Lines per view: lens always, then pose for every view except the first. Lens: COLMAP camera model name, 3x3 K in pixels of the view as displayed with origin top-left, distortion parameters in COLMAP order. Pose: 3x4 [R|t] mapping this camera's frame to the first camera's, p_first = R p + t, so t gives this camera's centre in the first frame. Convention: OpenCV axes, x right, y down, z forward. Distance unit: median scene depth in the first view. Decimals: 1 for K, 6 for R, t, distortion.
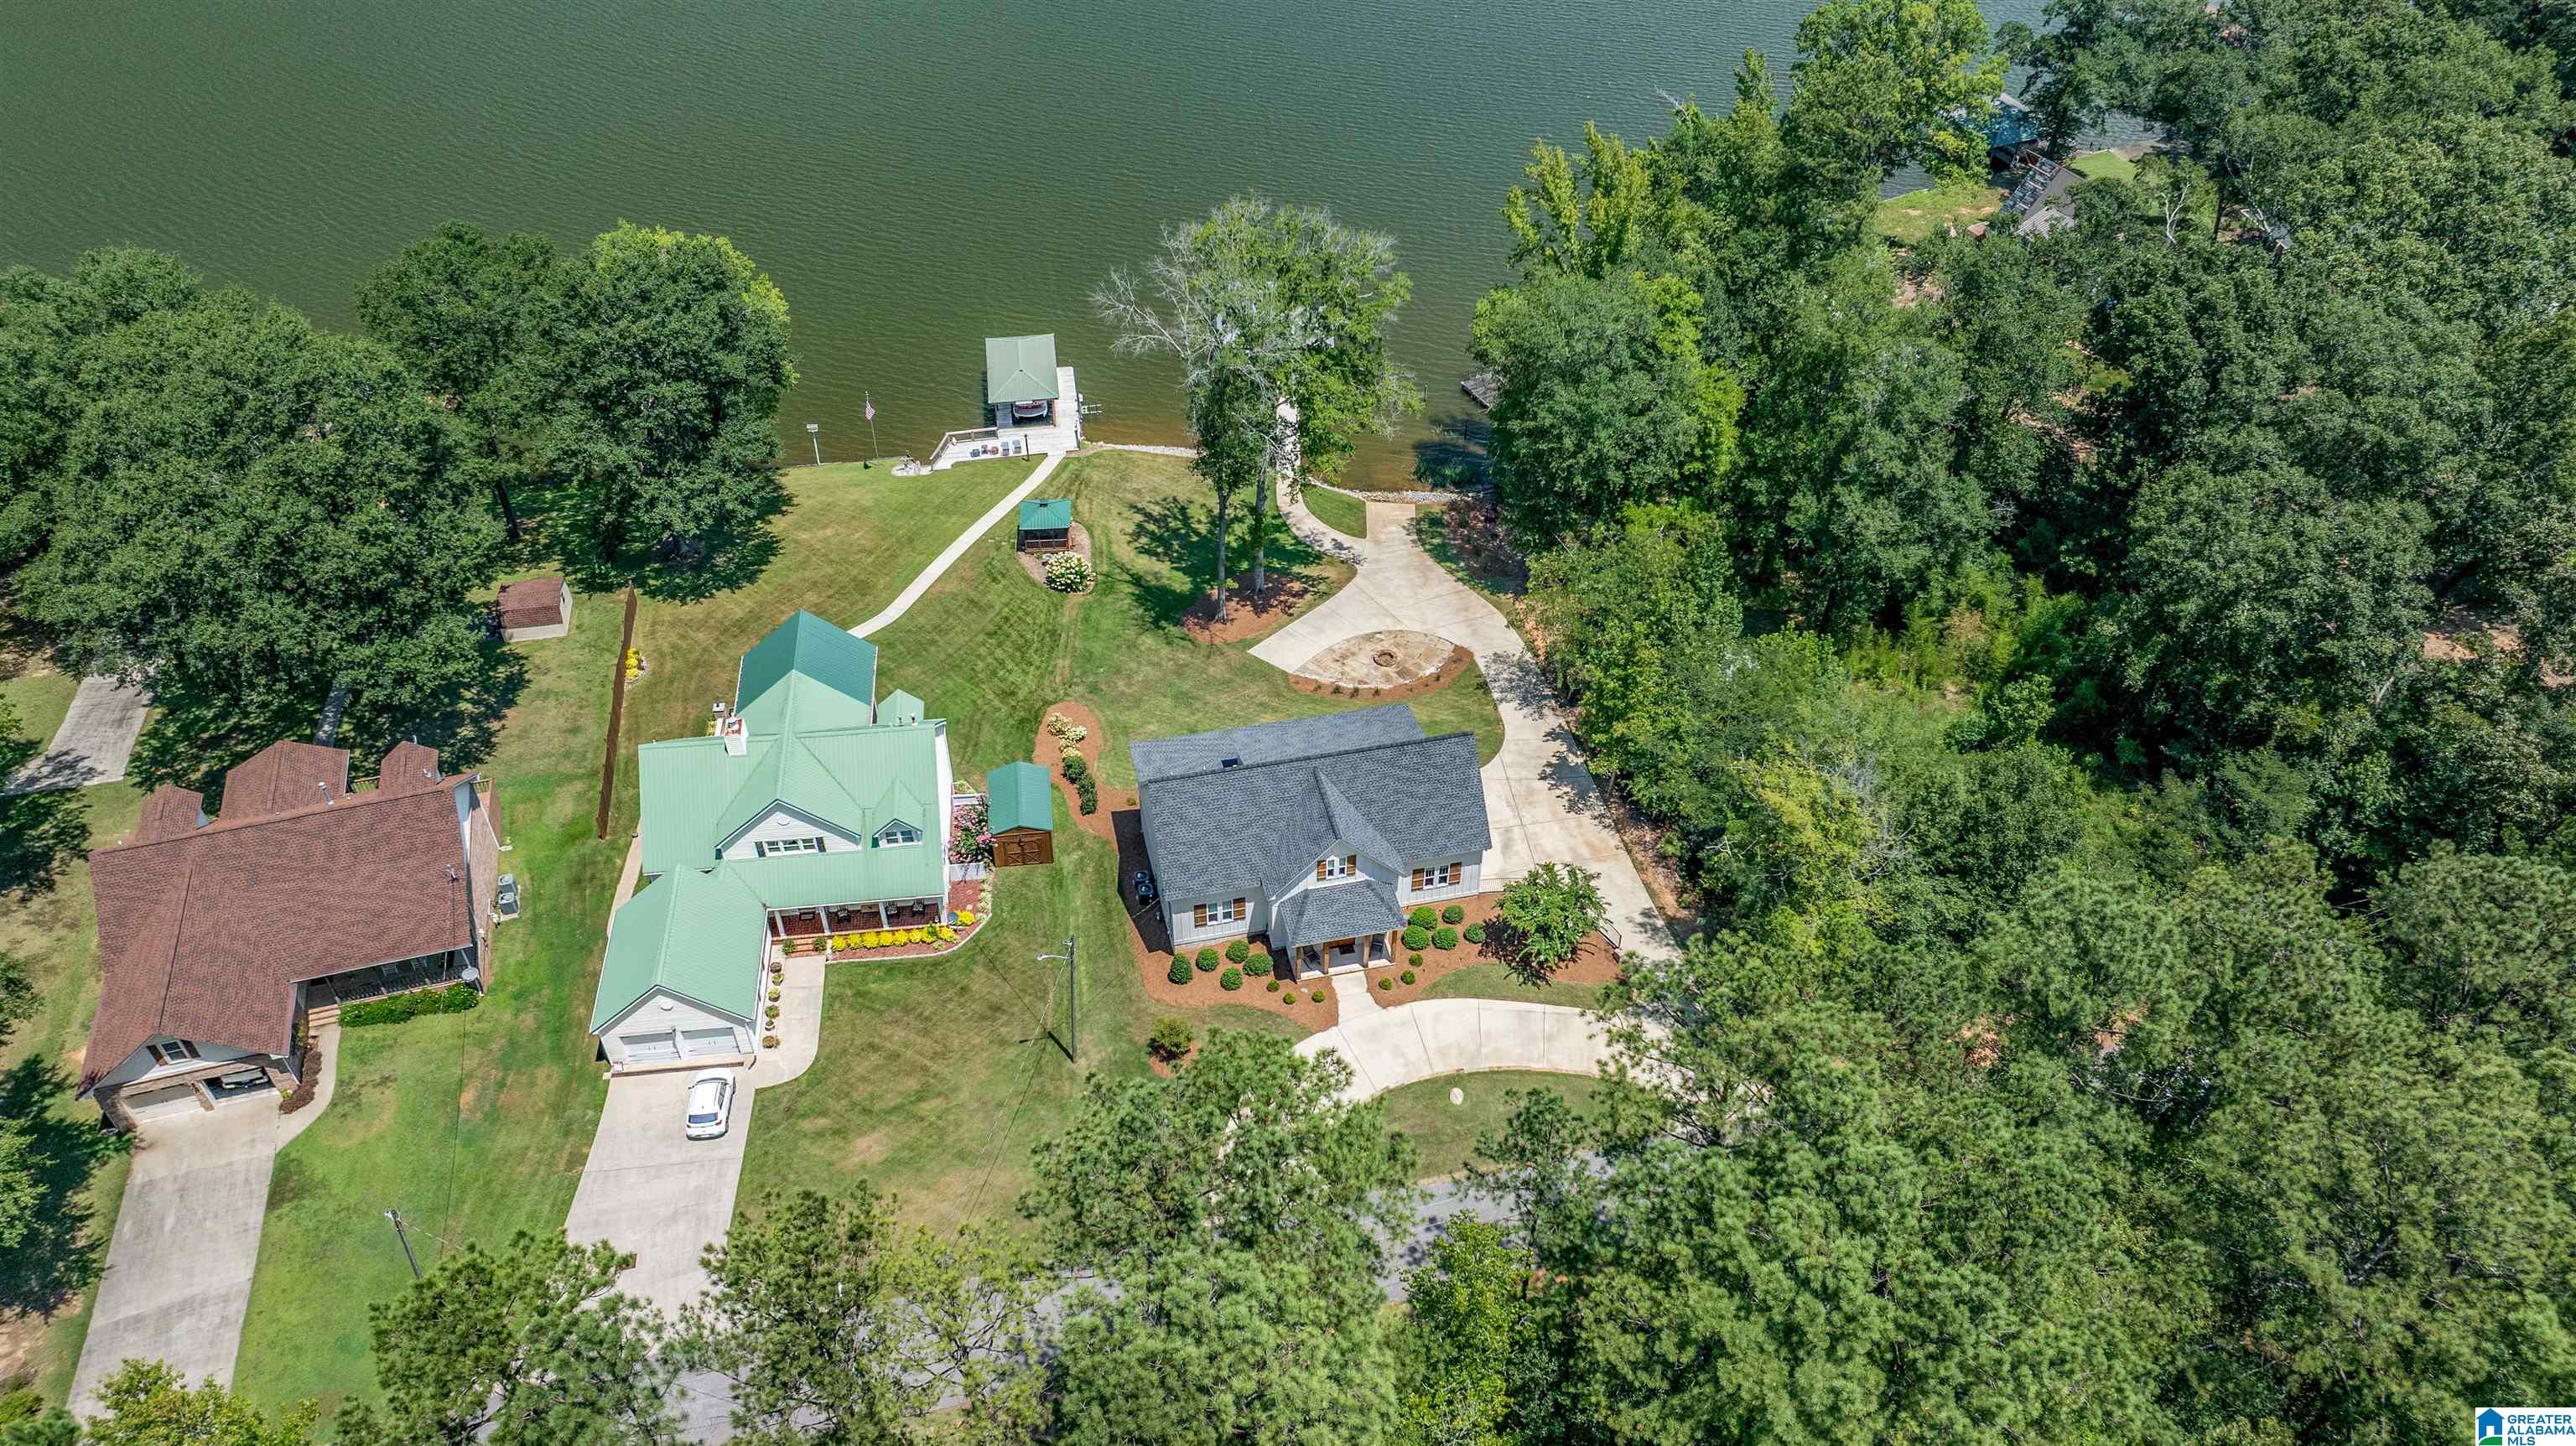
lens RADIAL K [[1838.5, 0, 1319.2], [0, 1838.5, 704.0], [0, 0, 1]] dist [-0.022820, 0.007054]
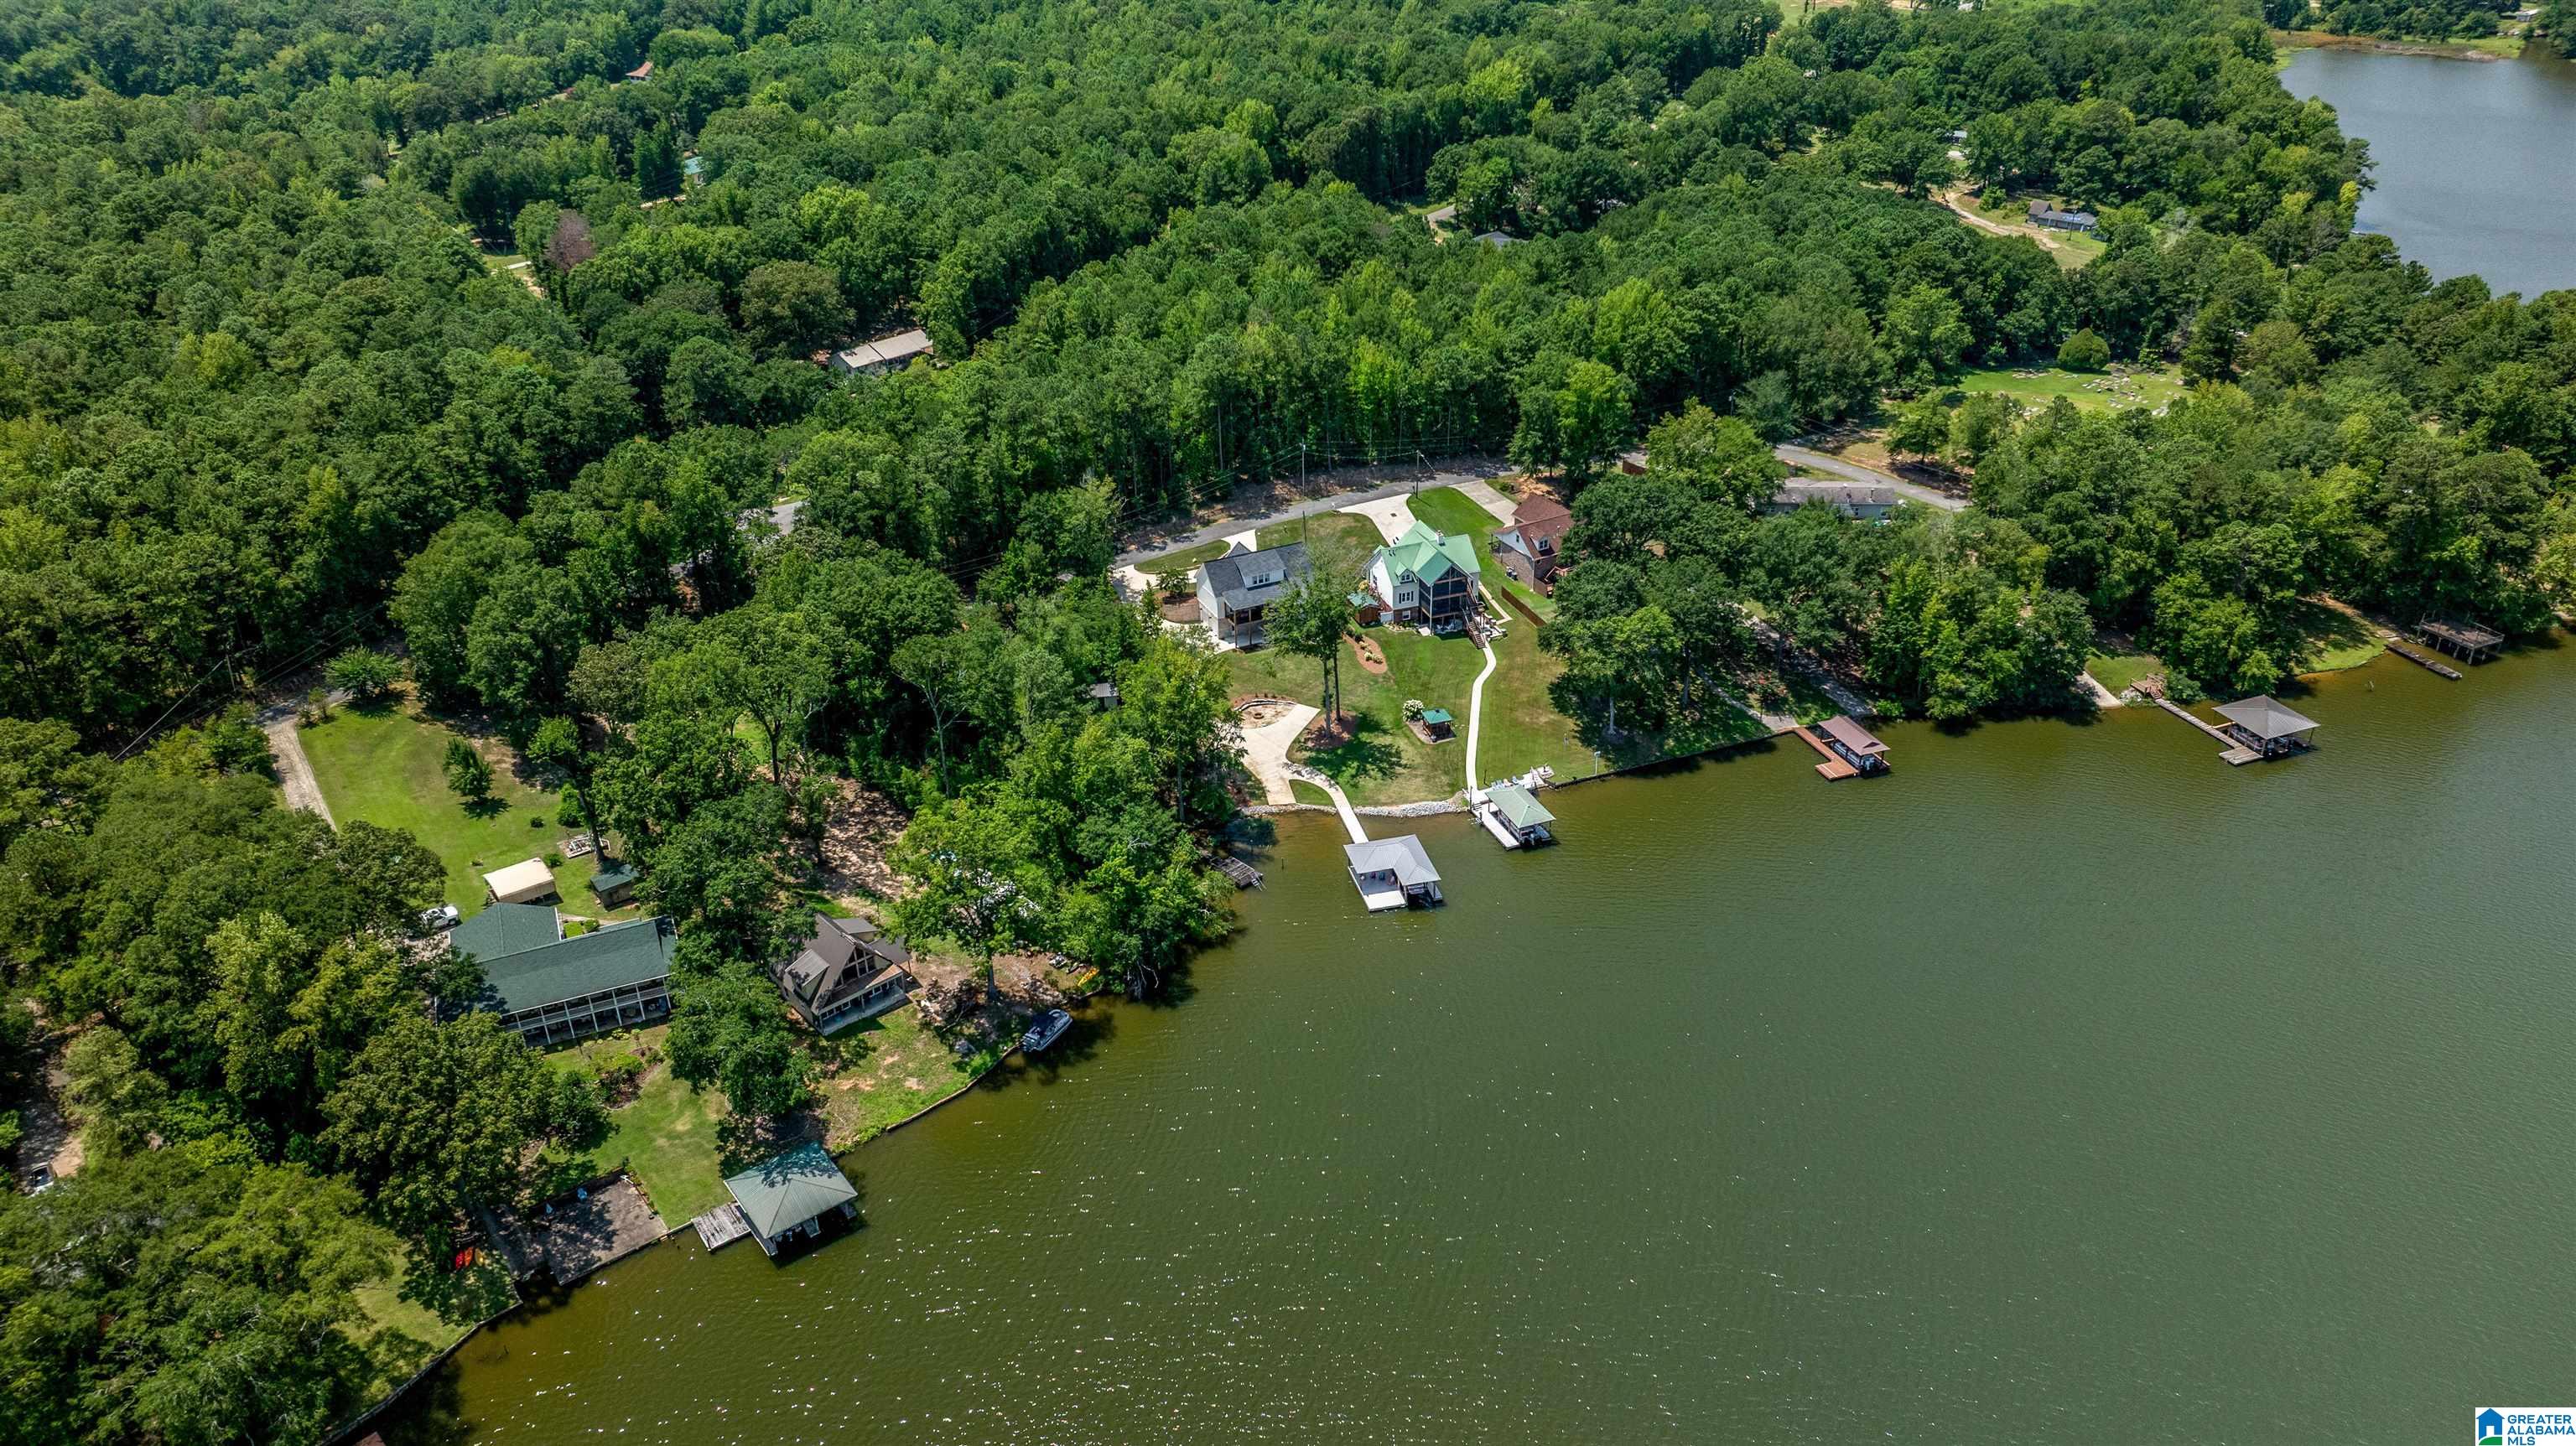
lens RADIAL K [[1838.5, 0, 1283.0], [0, 1838.5, 712.0], [0, 0, 1]] dist [-0.022820, 0.007054]
pose [[-0.977759, 0.094918, -0.187023, 0.467245], [-0.140831, 0.363656, 0.920826, -2.303986], [0.155415, 0.926685, -0.342200, 1.954161]]
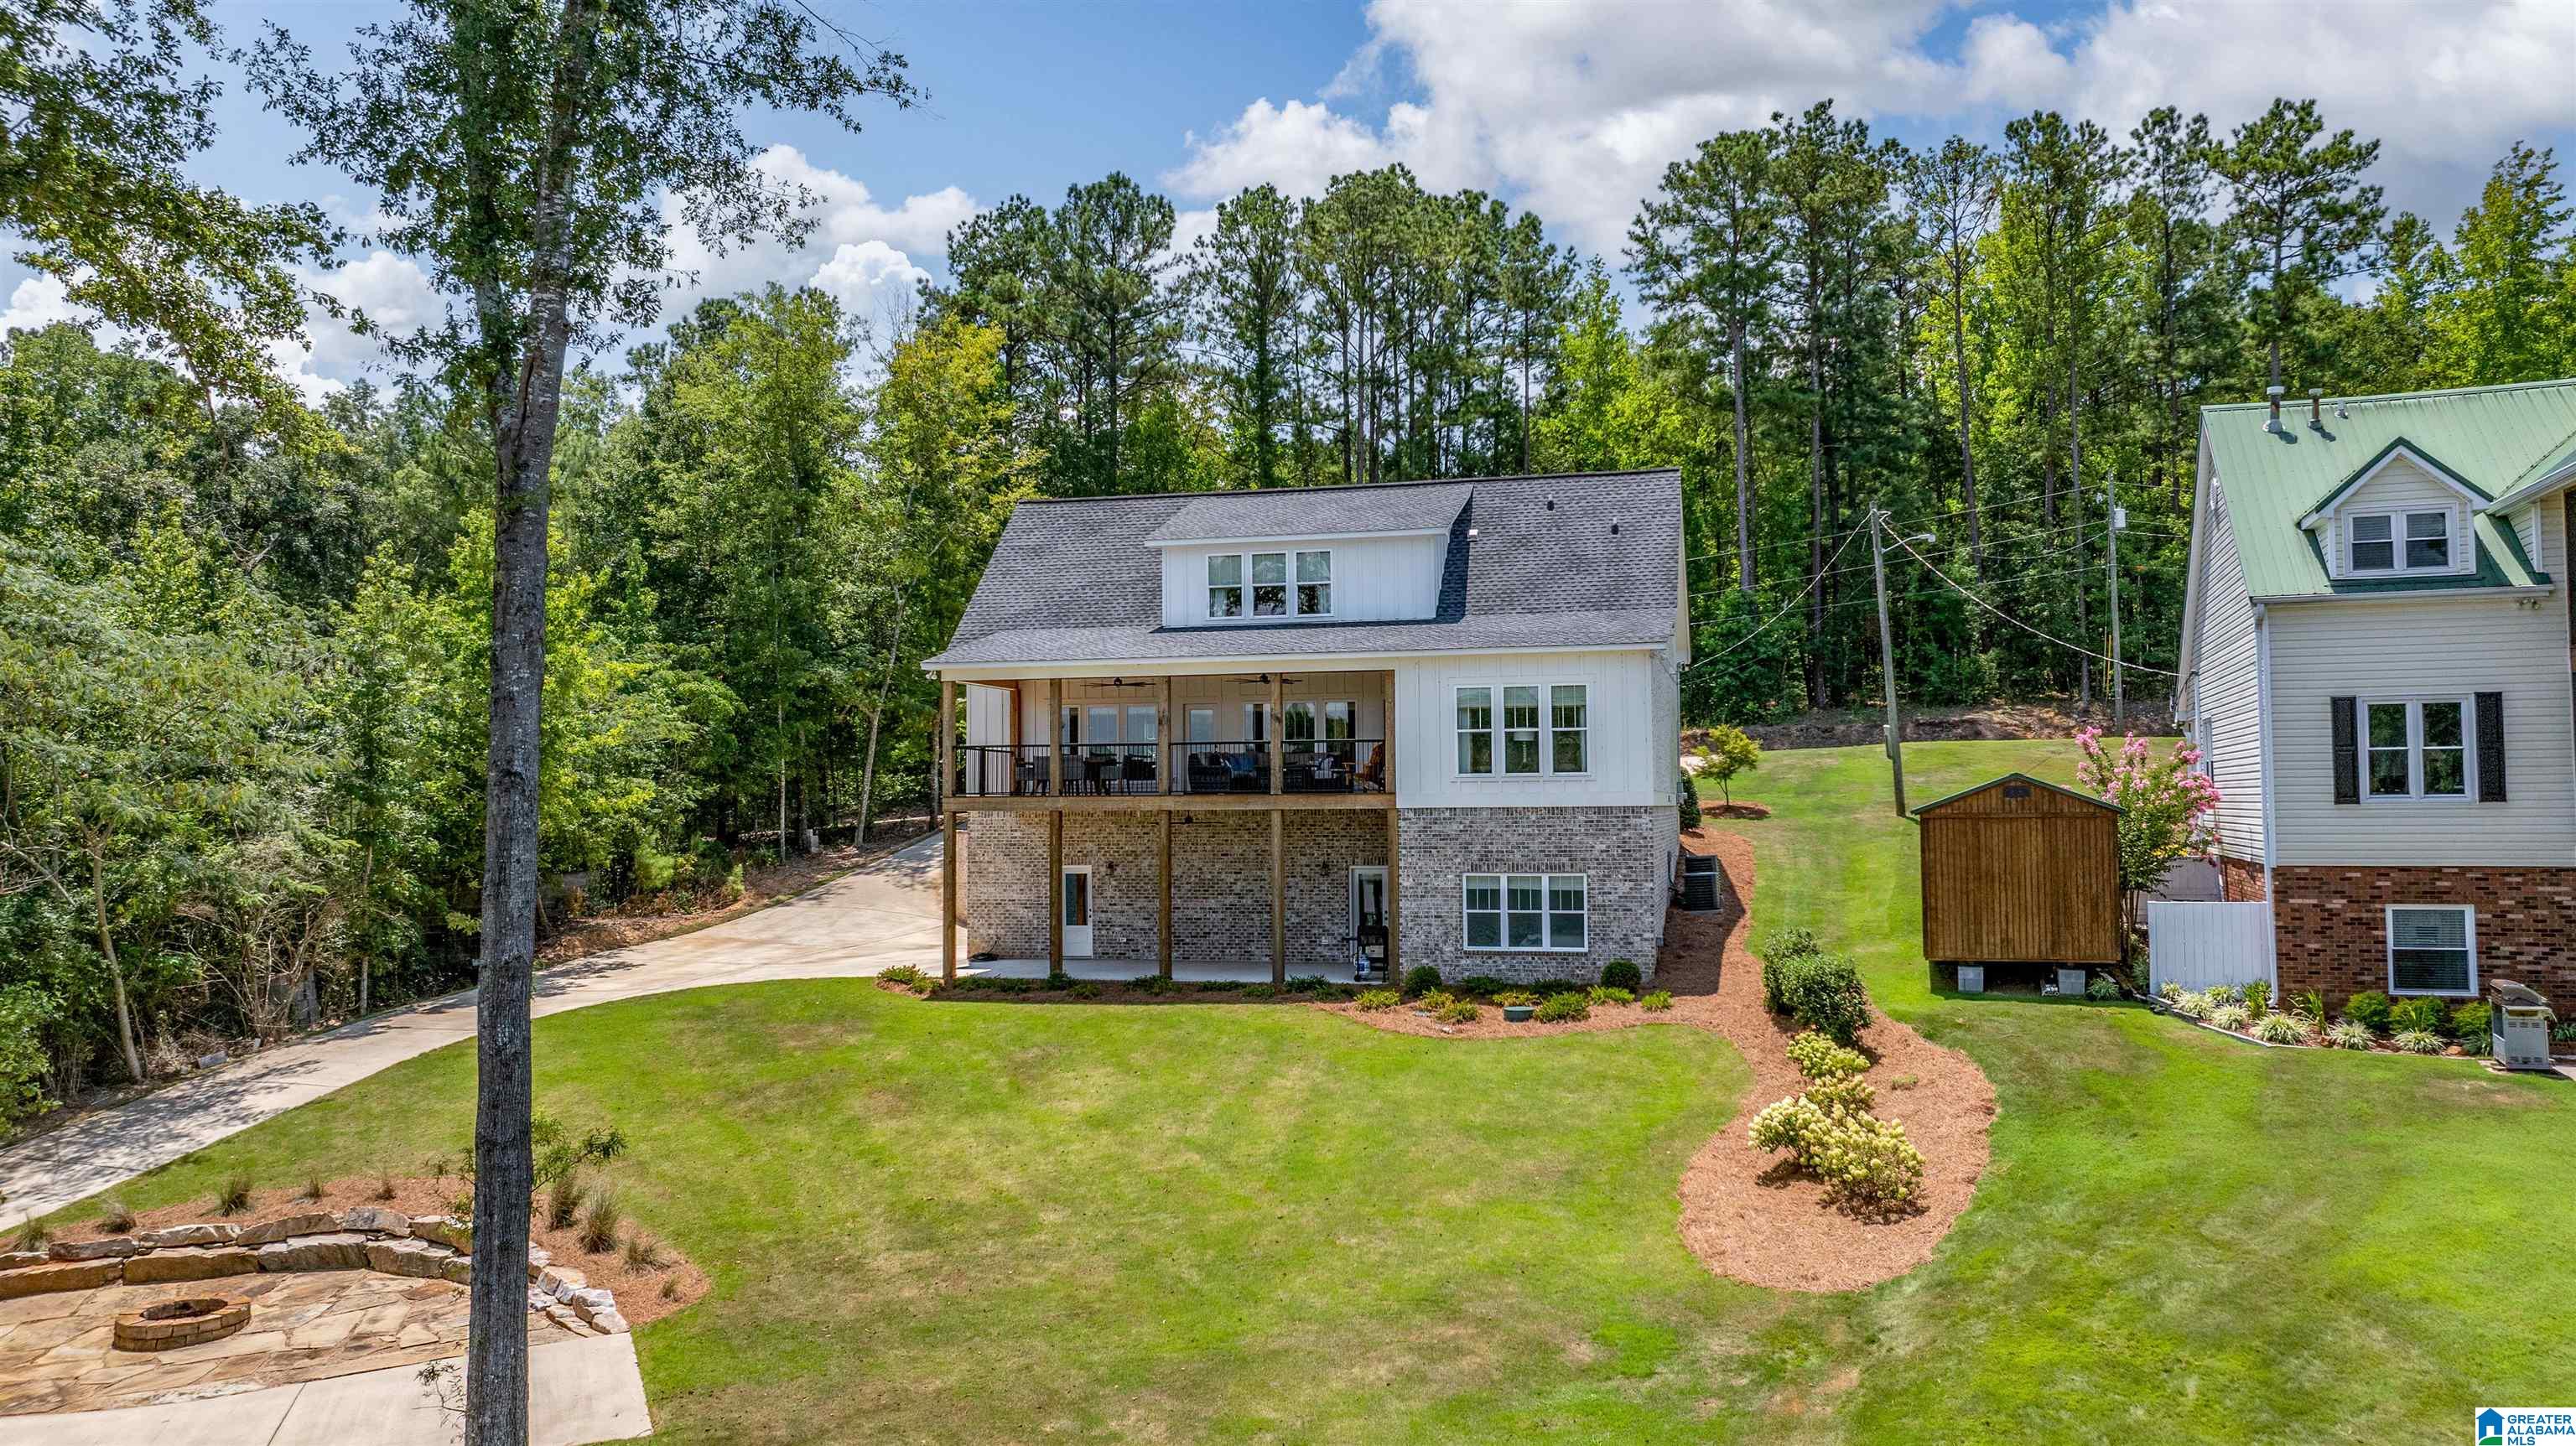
lens RADIAL K [[1838.5, 0, 1299.3], [0, 1838.5, 702.5], [0, 0, 1]] dist [-0.022820, 0.007054]
pose [[-0.887165, 0.011541, 0.461308, -0.188581], [0.292780, 0.786778, 0.543378, -0.171381], [-0.356676, 0.617128, -0.701381, 1.172367]]
